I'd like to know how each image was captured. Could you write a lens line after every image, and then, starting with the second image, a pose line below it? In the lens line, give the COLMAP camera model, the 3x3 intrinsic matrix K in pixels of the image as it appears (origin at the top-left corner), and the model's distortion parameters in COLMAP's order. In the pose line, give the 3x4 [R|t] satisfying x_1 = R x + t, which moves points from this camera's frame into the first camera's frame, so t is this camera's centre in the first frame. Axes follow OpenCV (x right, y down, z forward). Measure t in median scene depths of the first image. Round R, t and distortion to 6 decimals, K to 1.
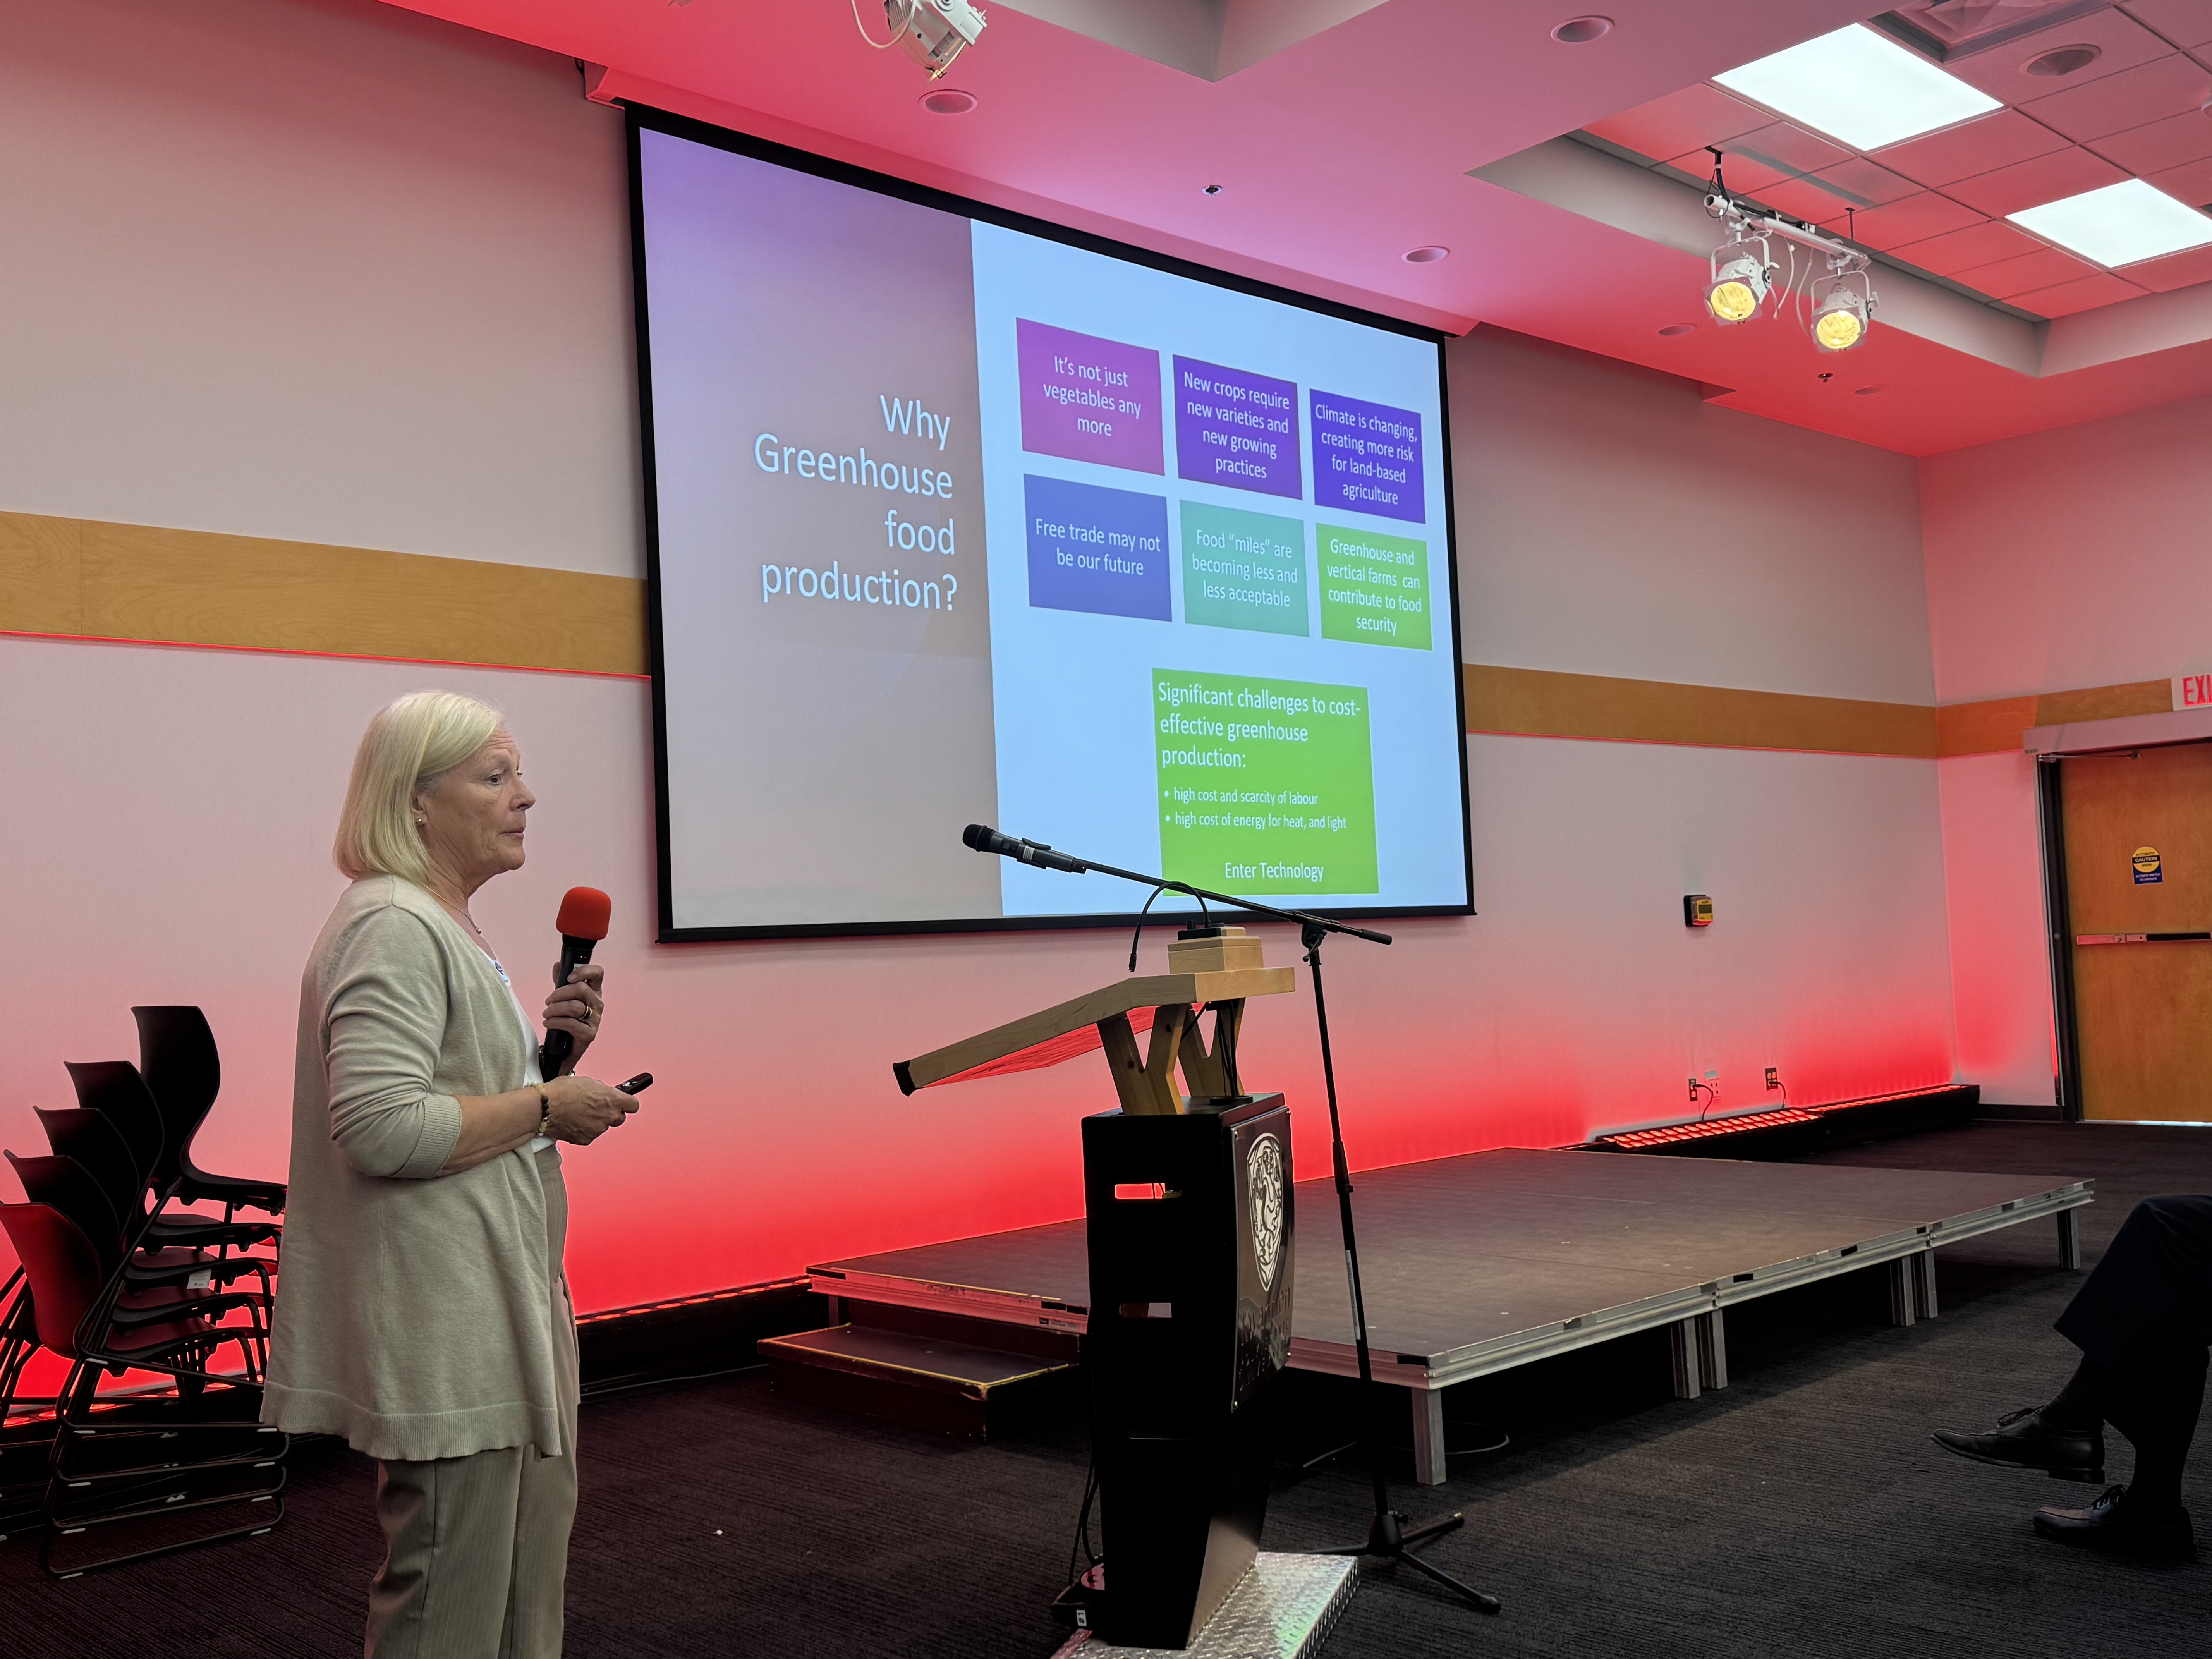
lens RADIAL K [[2070.2, 0, 1108.4], [0, 2070.2, 840.9], [0, 0, 1]] dist [0.050154, 0.000000]
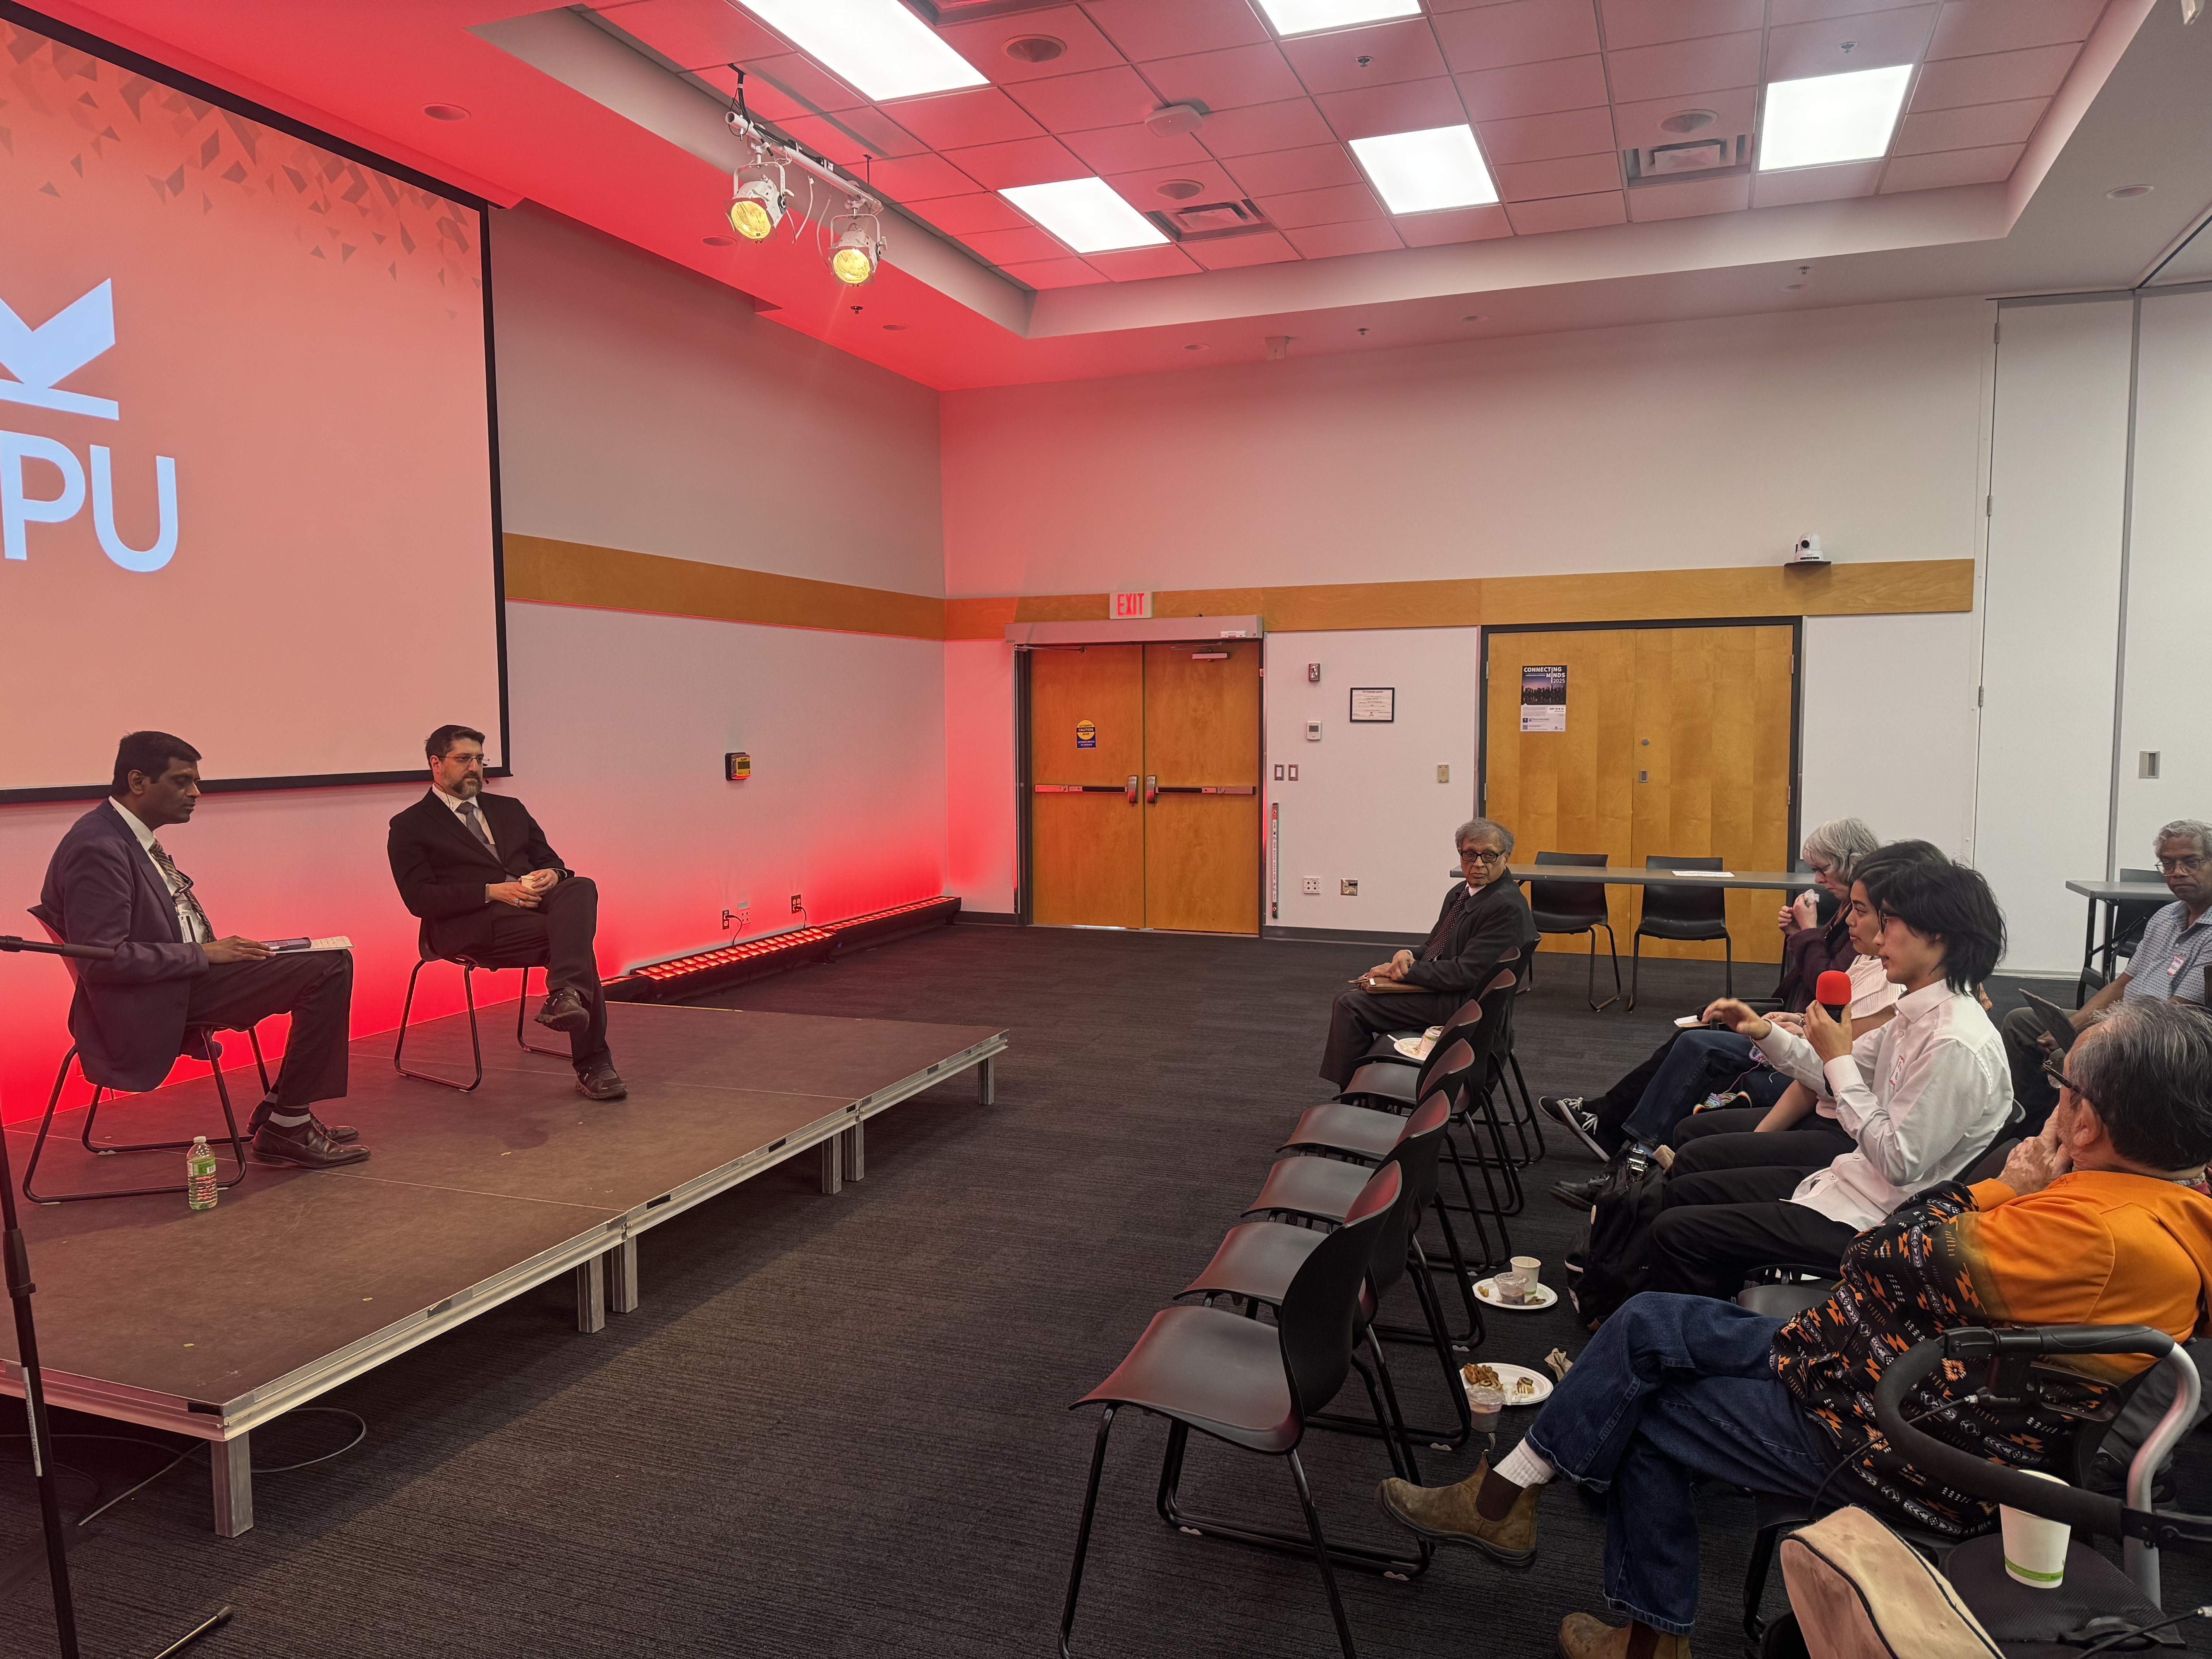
lens RADIAL K [[1563.3, 0, 1112.8], [0, 1563.3, 853.9], [0, 0, 1]] dist [0.008202, -0.018488]
pose [[0.894914, 0.002628, 0.446230, 0.108968], [-0.059697, 0.991699, 0.113882, -0.039595], [-0.442227, -0.128554, 0.887643, 0.167026]]
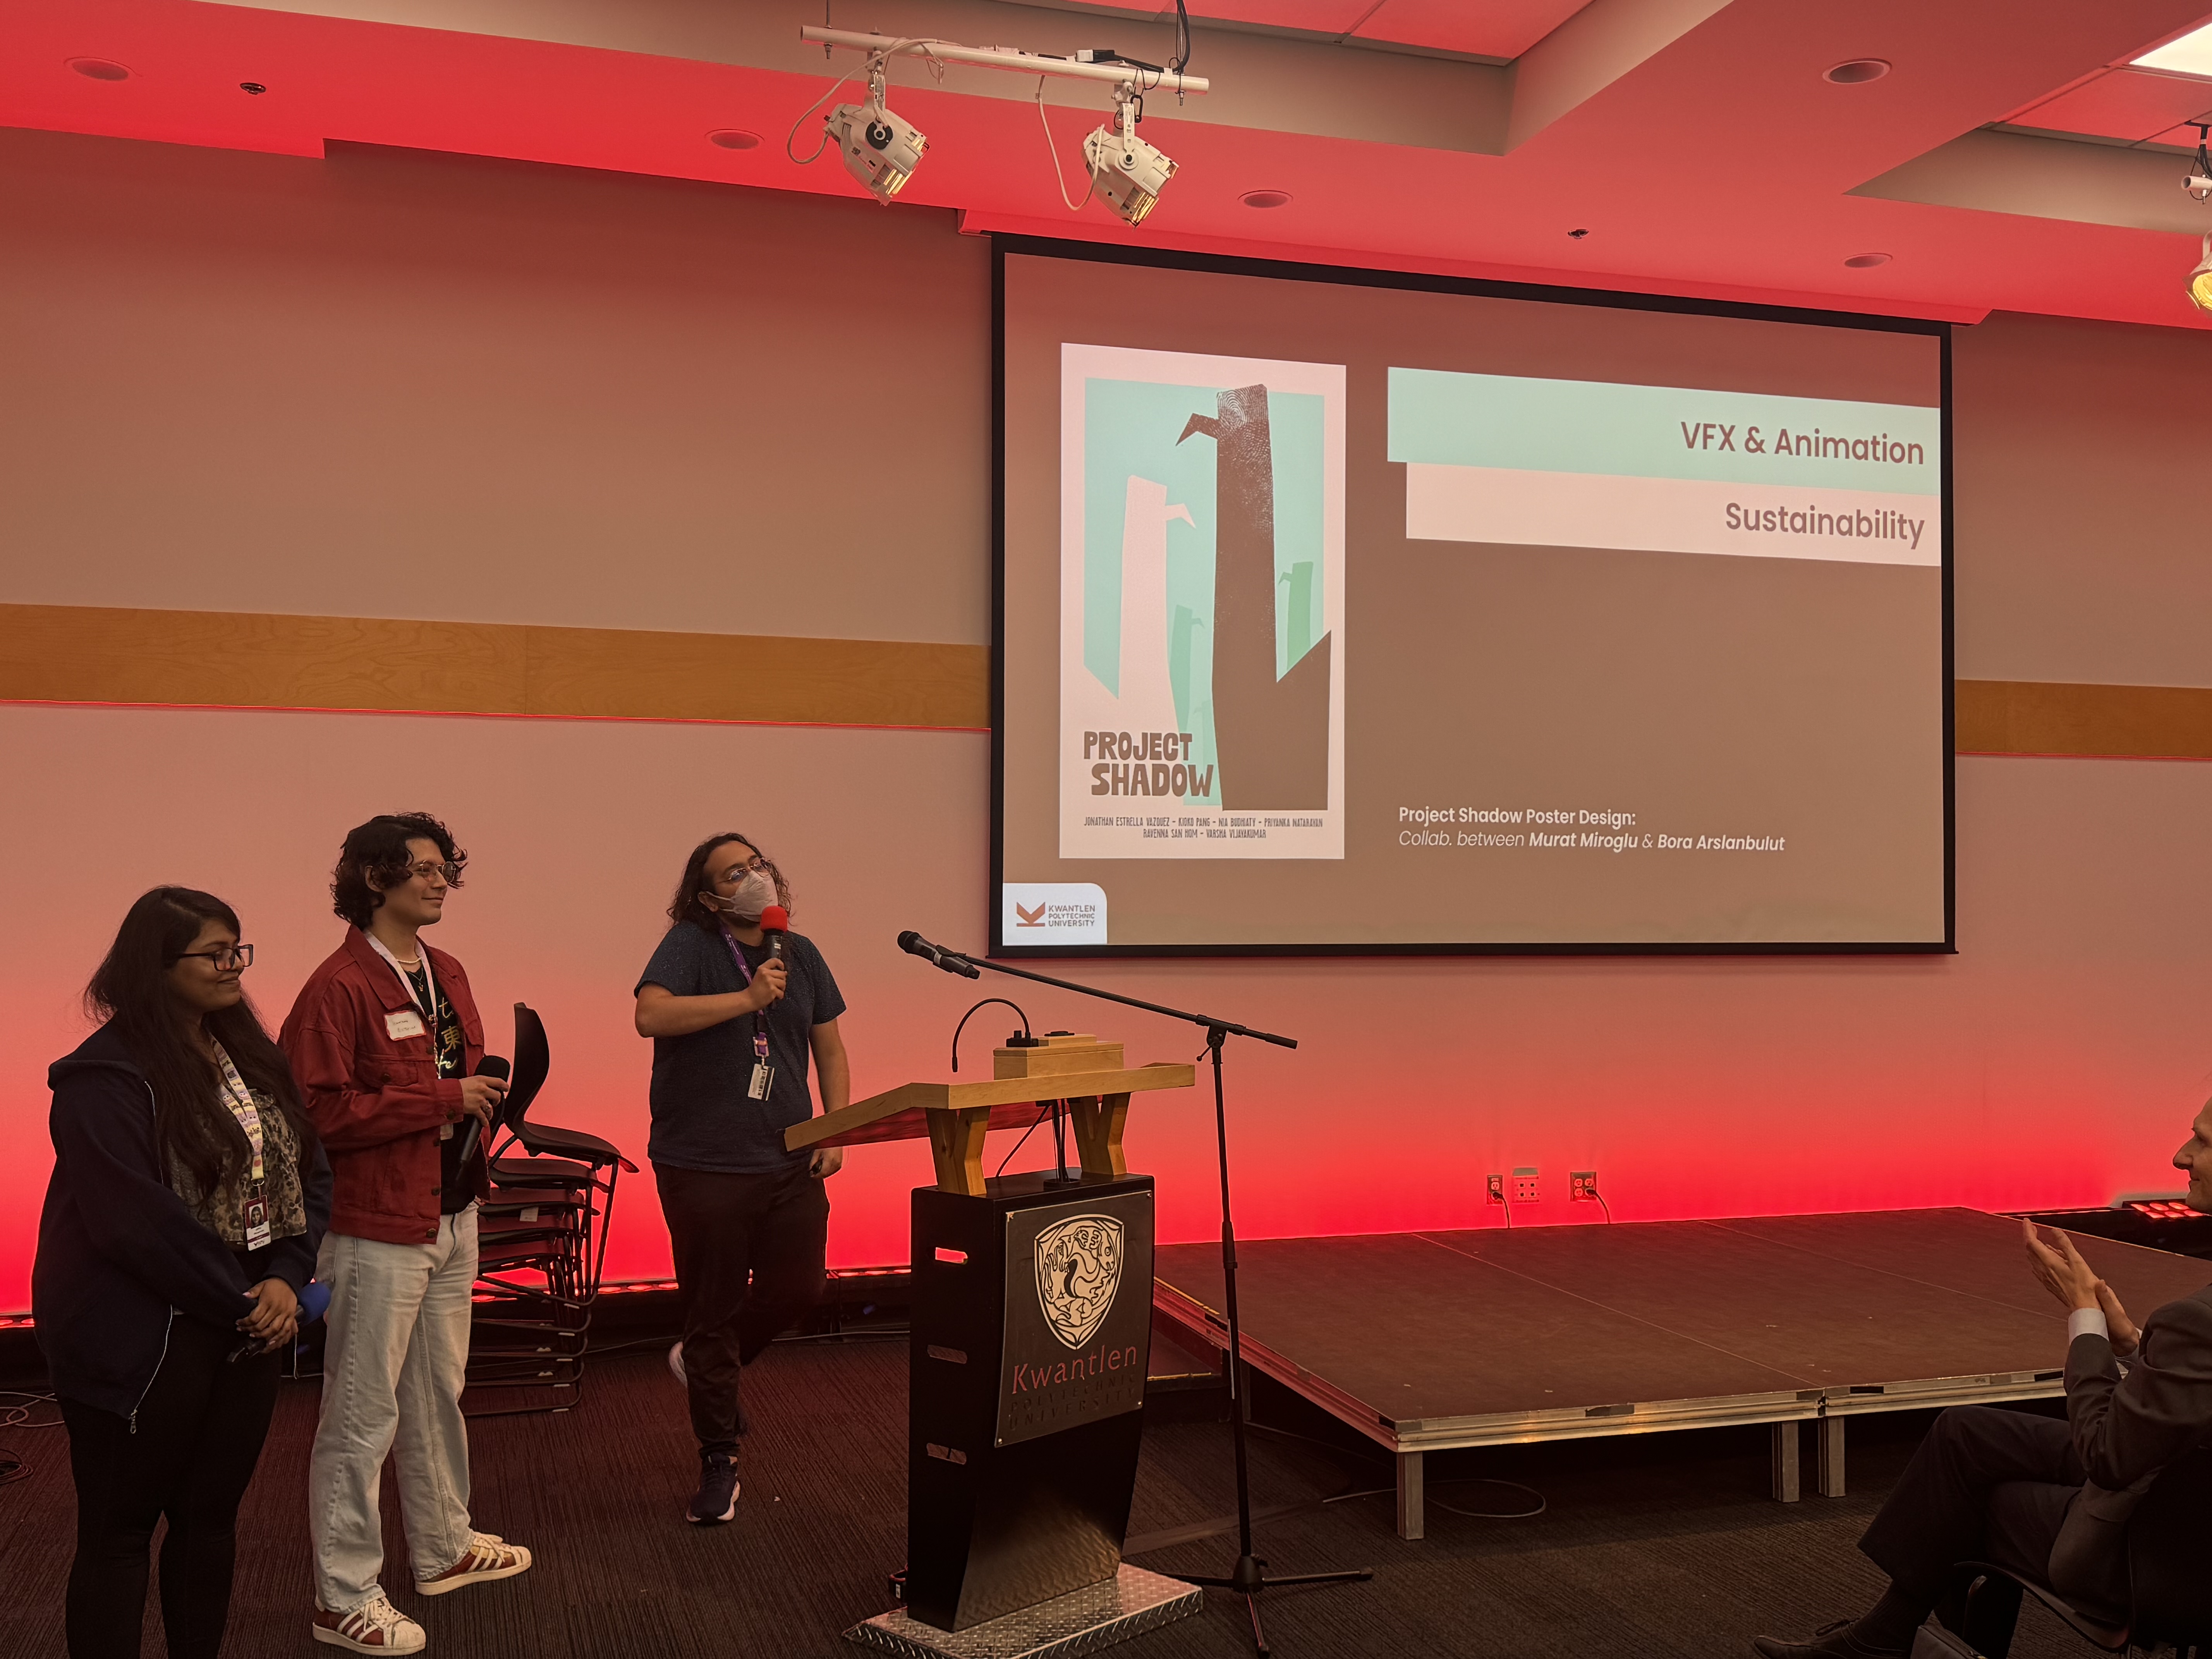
lens RADIAL K [[2070.2, 0, 1072.0], [0, 2070.2, 827.5], [0, 0, 1]] dist [0.050154, 0.000000]
pose [[0.900508, 0.035063, -0.433424, 0.258193], [-0.020978, 0.999086, 0.037238, -0.054660], [0.434333, -0.024440, 0.900421, -0.023219]]
